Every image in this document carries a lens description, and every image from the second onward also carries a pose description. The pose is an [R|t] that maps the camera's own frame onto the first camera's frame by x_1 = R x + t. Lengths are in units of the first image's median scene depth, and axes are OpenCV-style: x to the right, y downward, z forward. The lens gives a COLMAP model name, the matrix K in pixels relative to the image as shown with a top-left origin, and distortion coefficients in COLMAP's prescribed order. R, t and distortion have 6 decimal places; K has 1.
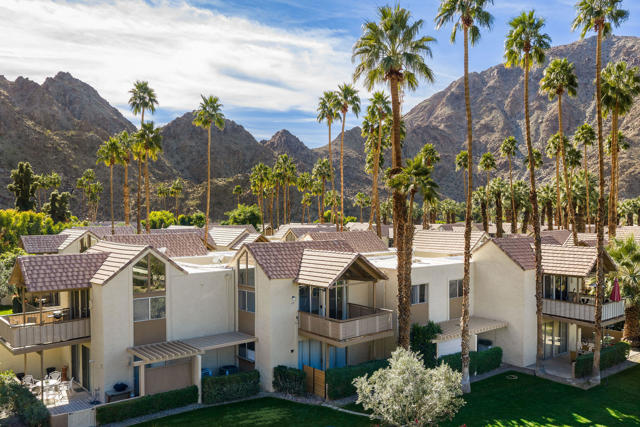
lens RADIAL K [[568.9, 0, 321.0], [0, 568.9, 224.1], [0, 0, 1]] dist [0.002552, 0.000628]
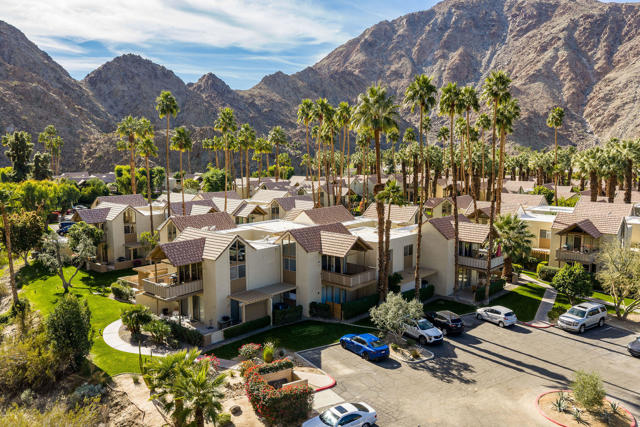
lens RADIAL K [[531.1, 0, 320.0], [0, 531.1, 213.5], [0, 0, 1]] dist [0.000637, -0.001365]
pose [[0.989346, -0.017879, 0.144481, -0.230891], [0.003188, 0.994853, 0.101281, -0.148341], [-0.145548, -0.099741, 0.984311, -0.458662]]
